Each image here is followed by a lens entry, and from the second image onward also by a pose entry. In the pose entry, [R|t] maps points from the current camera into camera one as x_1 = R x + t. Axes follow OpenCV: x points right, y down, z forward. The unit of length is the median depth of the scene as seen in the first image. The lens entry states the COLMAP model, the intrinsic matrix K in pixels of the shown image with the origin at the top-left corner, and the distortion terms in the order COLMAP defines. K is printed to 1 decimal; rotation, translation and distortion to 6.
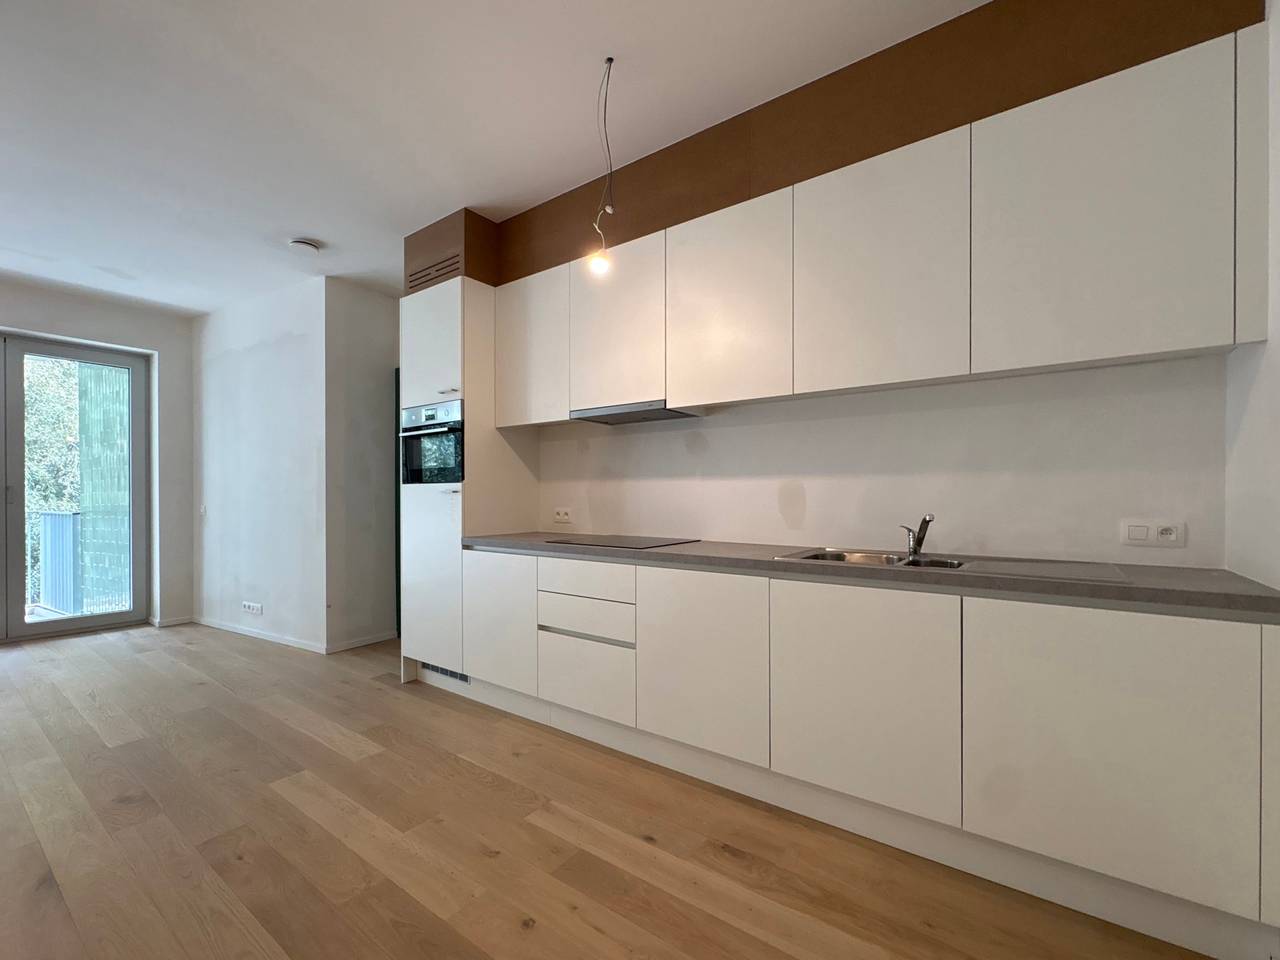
lens RADIAL K [[569.5, 0, 681.8], [0, 569.5, 500.0], [0, 0, 1]] dist [0.001229, 0.000349]
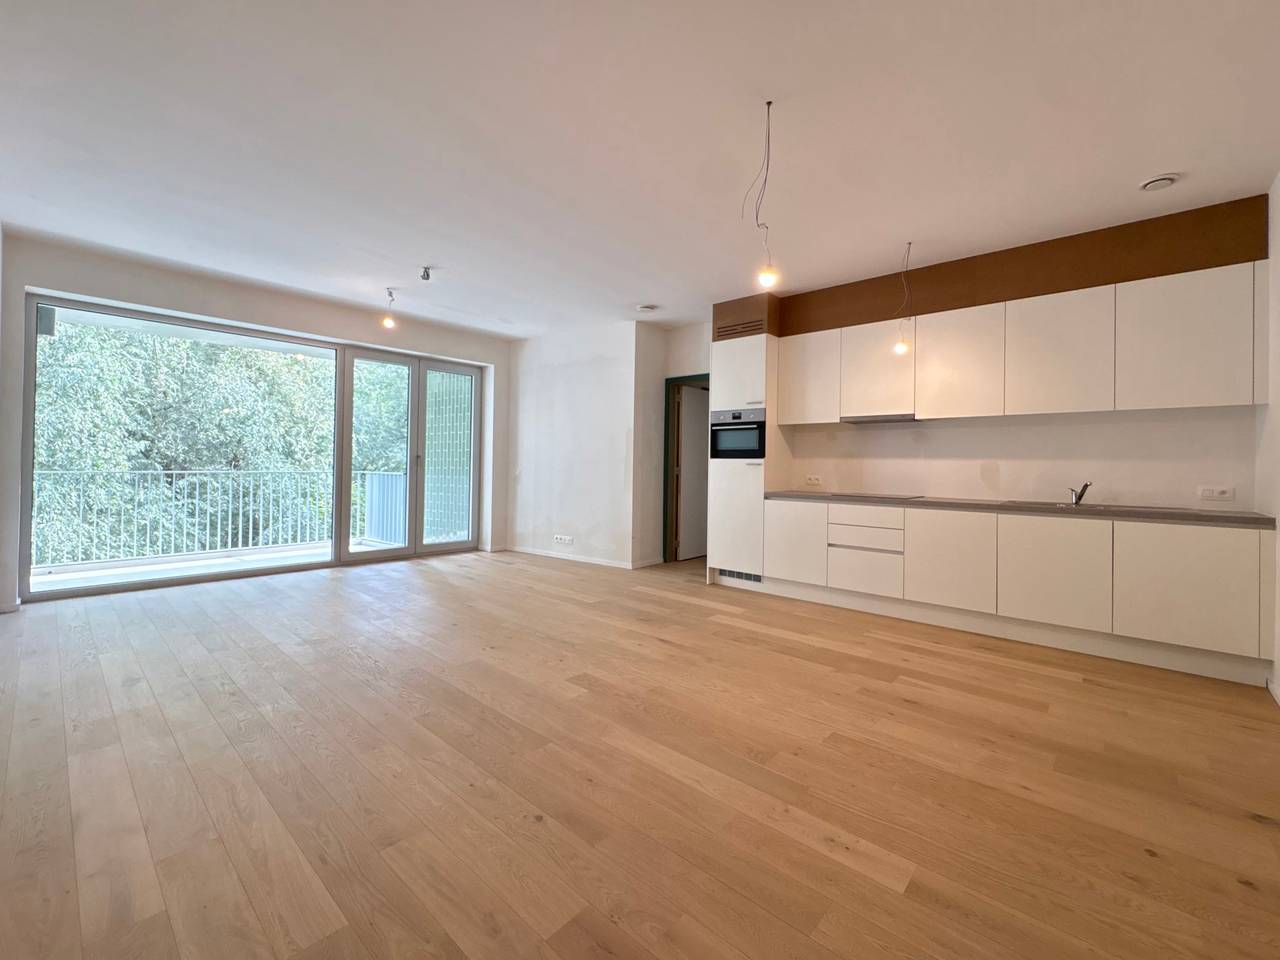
lens RADIAL K [[597.6, 0, 648.1], [0, 597.6, 464.0], [0, 0, 1]] dist [-0.000337, -0.000014]
pose [[0.993598, 0.015431, -0.111918, -0.508418], [-0.016471, 0.999829, -0.008368, 0.003844], [0.111769, 0.010158, 0.993682, -0.724512]]
